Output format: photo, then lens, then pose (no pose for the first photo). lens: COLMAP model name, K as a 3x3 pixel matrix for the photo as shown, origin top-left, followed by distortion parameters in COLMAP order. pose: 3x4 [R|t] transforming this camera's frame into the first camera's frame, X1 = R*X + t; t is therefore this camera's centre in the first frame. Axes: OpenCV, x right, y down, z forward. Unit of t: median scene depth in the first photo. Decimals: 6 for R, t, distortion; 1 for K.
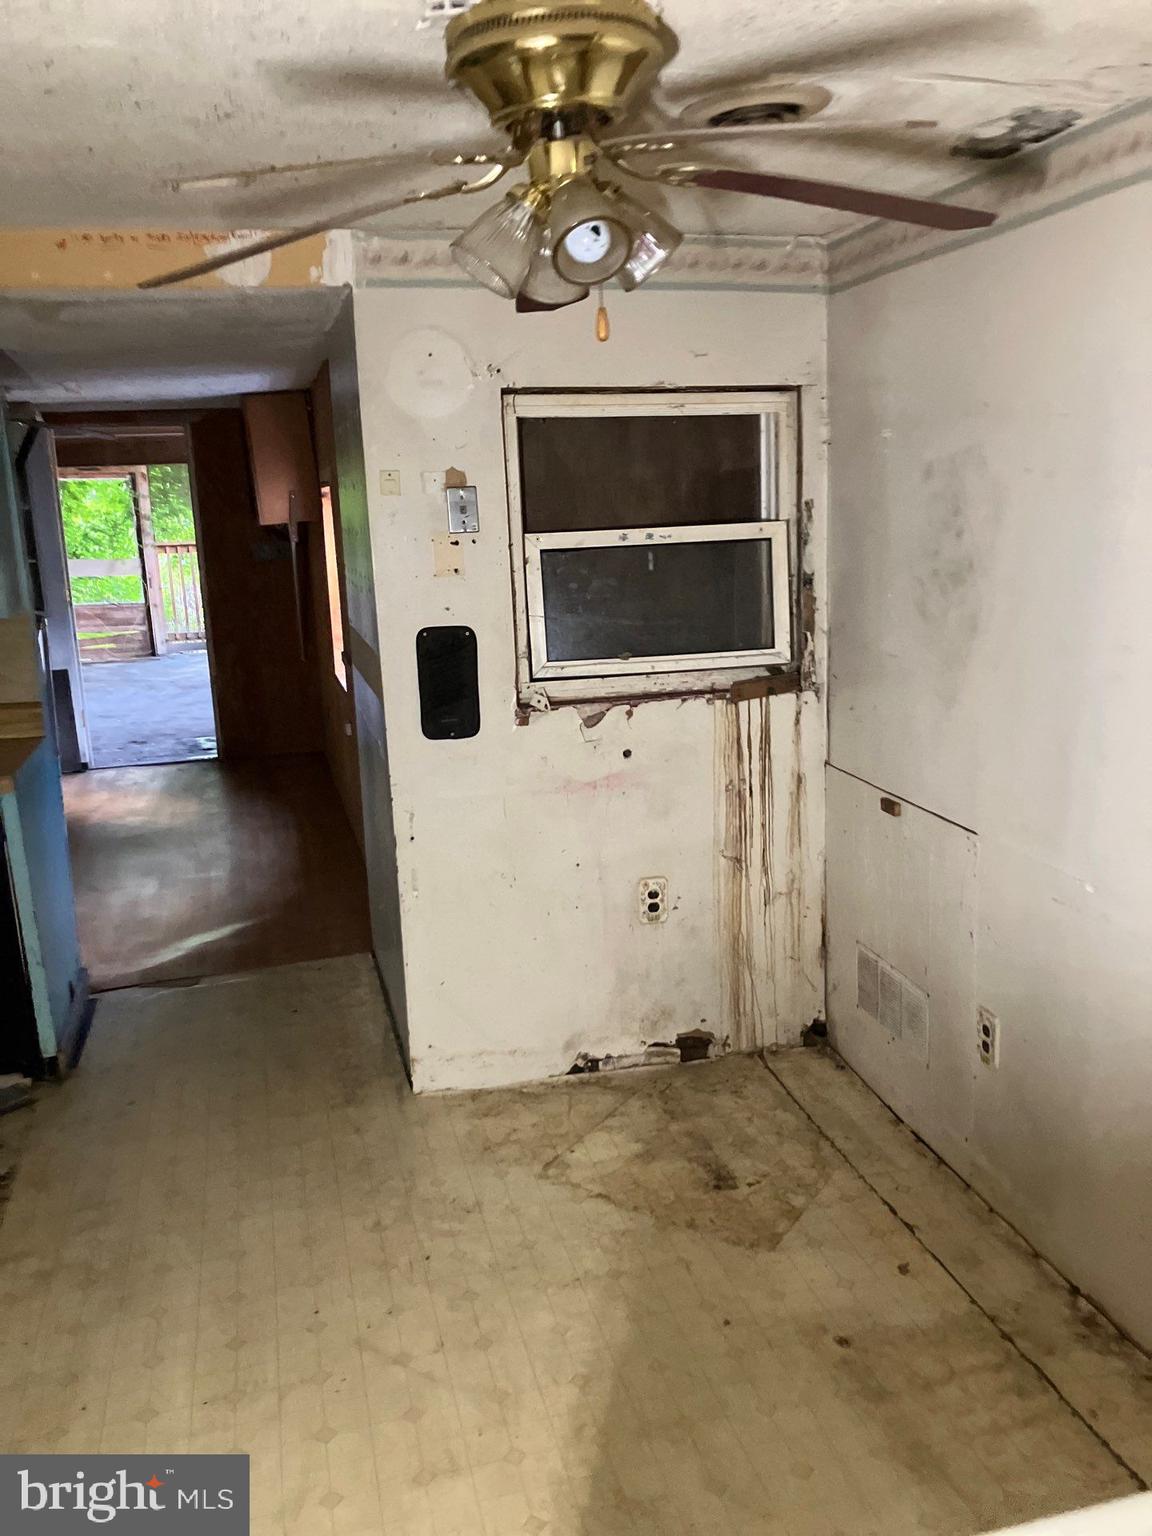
lens RADIAL K [[1195.9, 0, 576.0], [0, 1195.9, 768.0], [0, 0, 1]] dist [0.012929, -0.006497]
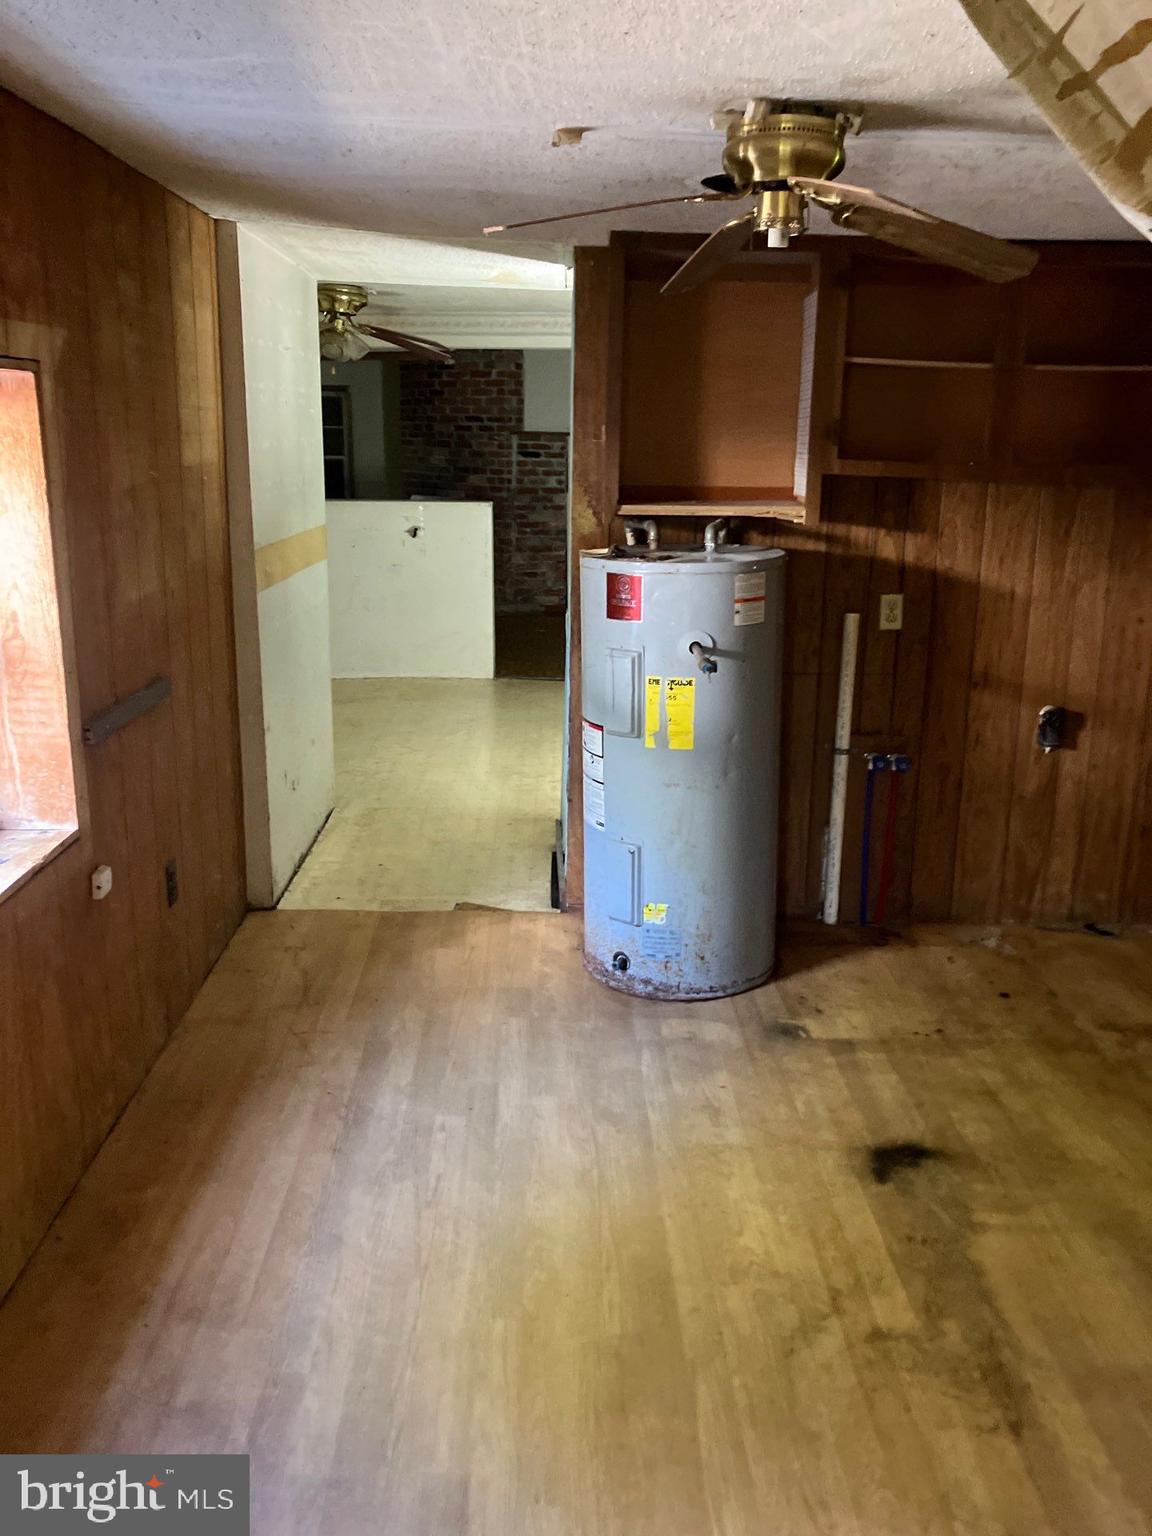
lens RADIAL K [[1195.9, 0, 576.0], [0, 1195.9, 768.0], [0, 0, 1]] dist [0.012929, -0.006497]
pose [[-0.970215, -0.031670, 0.240166, -0.535116], [0.078989, 0.895872, 0.437235, -0.294990], [-0.229005, 0.443183, -0.866686, 1.470881]]
